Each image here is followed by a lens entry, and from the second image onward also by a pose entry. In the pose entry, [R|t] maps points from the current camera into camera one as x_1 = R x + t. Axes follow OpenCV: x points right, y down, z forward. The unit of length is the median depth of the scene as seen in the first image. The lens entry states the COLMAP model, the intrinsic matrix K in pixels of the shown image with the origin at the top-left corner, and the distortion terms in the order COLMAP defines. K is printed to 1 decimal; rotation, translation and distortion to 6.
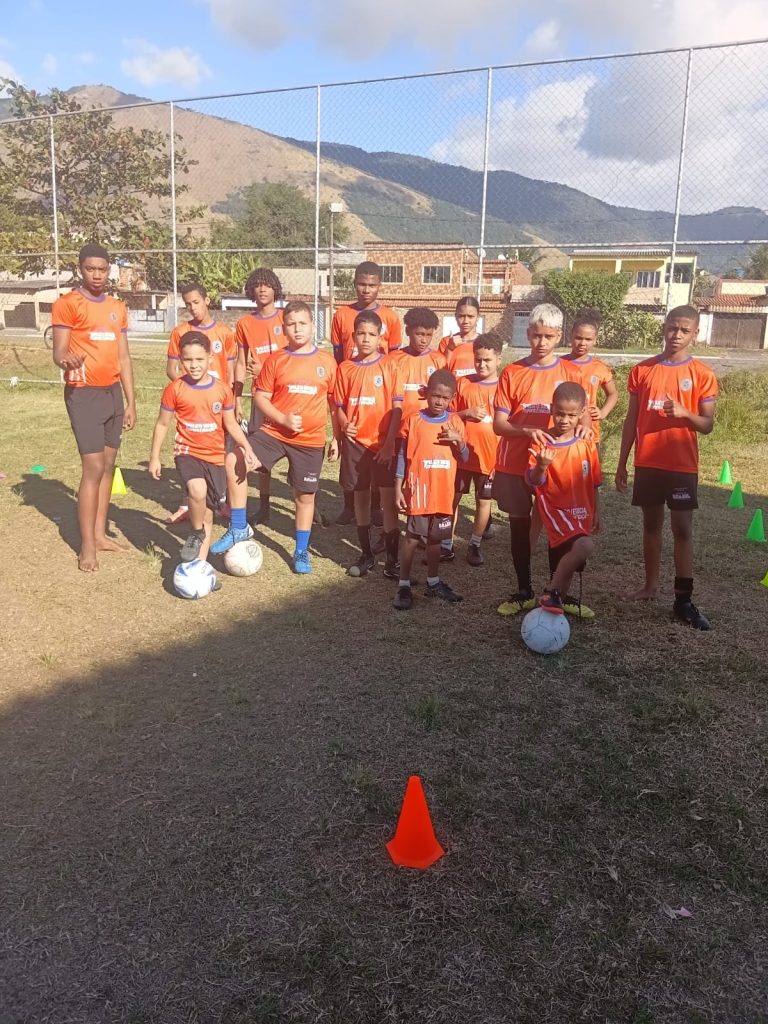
lens RADIAL K [[737.1, 0, 384.0], [0, 737.1, 512.0], [0, 0, 1]] dist [0.038979, -0.055480]
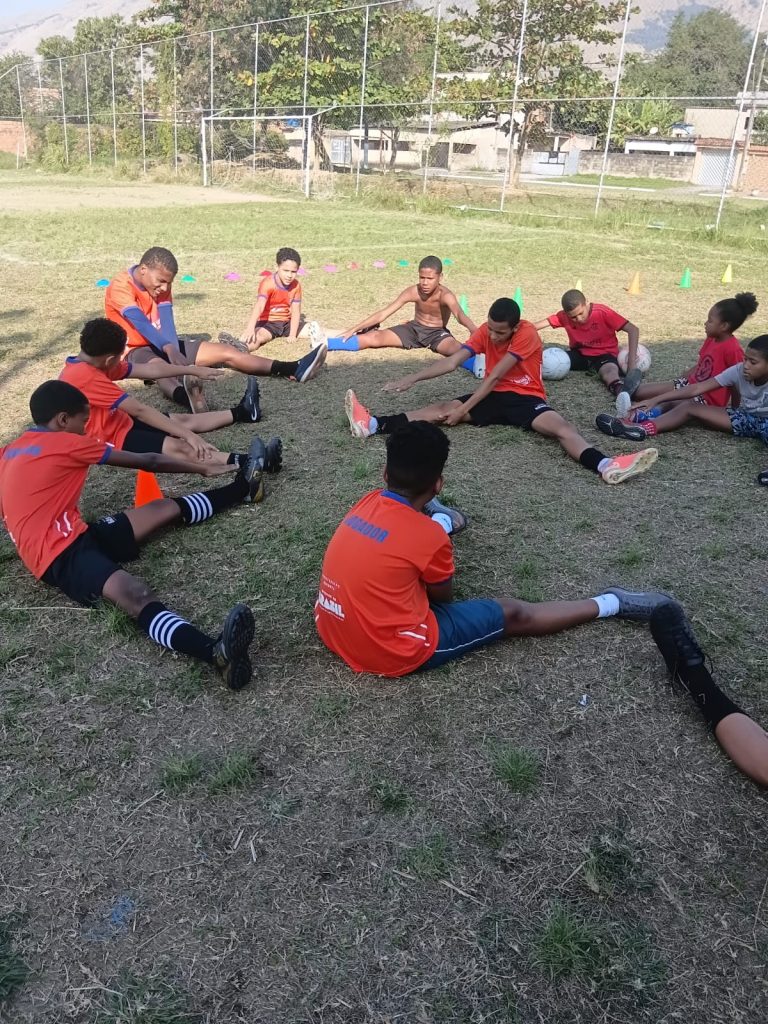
lens RADIAL K [[794.3, 0, 384.0], [0, 794.3, 512.0], [0, 0, 1]] dist [-0.038462, 0.034507]
pose [[0.896705, 0.198005, -0.395871, 0.004571], [-0.132309, 0.973378, 0.187160, 0.038179], [0.422391, -0.115450, 0.899031, -0.134735]]
